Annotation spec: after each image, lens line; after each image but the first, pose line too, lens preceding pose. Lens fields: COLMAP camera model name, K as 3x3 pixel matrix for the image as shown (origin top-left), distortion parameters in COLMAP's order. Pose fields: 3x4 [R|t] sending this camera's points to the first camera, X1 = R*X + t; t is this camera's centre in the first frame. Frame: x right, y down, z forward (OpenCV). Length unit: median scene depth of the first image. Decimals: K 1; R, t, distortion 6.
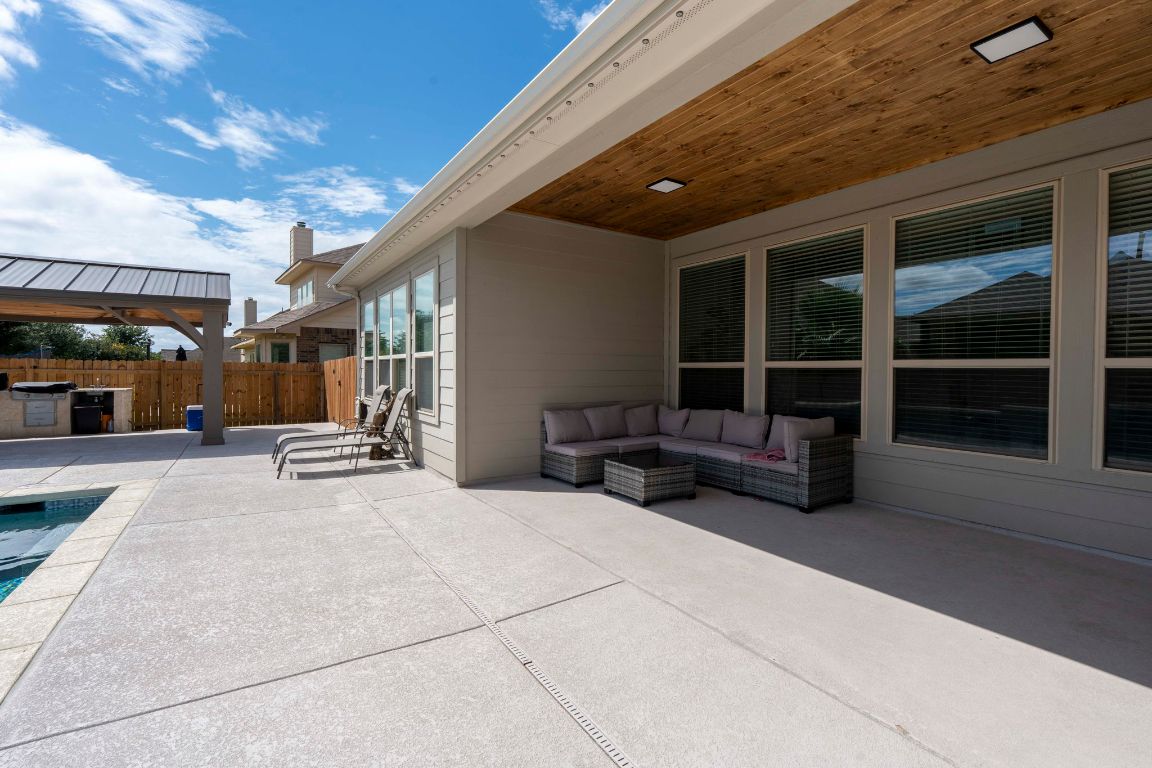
lens RADIAL K [[526.2, 0, 576.4], [0, 526.2, 379.4], [0, 0, 1]] dist [-0.003889, 0.000065]
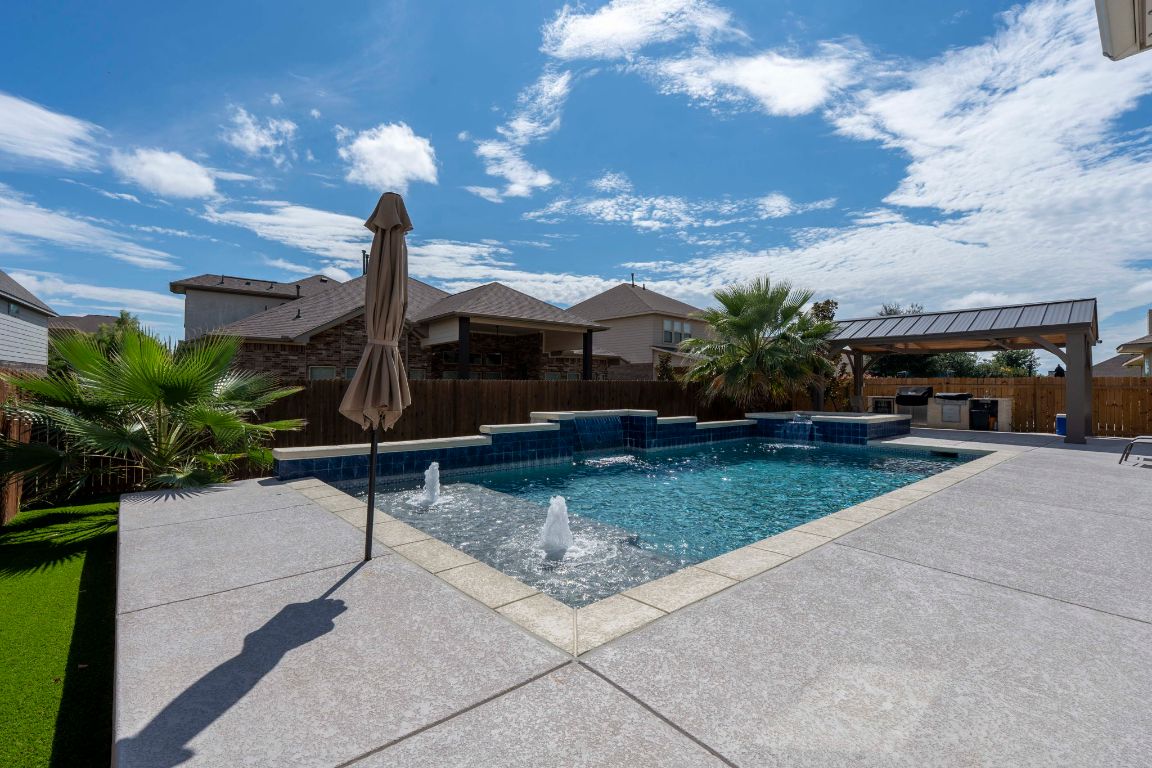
lens RADIAL K [[526.2, 0, 575.9], [0, 526.2, 383.6], [0, 0, 1]] dist [-0.003889, 0.000065]
pose [[0.164769, -0.015984, -0.986203, 0.259520], [-0.020855, 0.999589, -0.019685, 0.028295], [0.986112, 0.023811, 0.164368, -0.280504]]
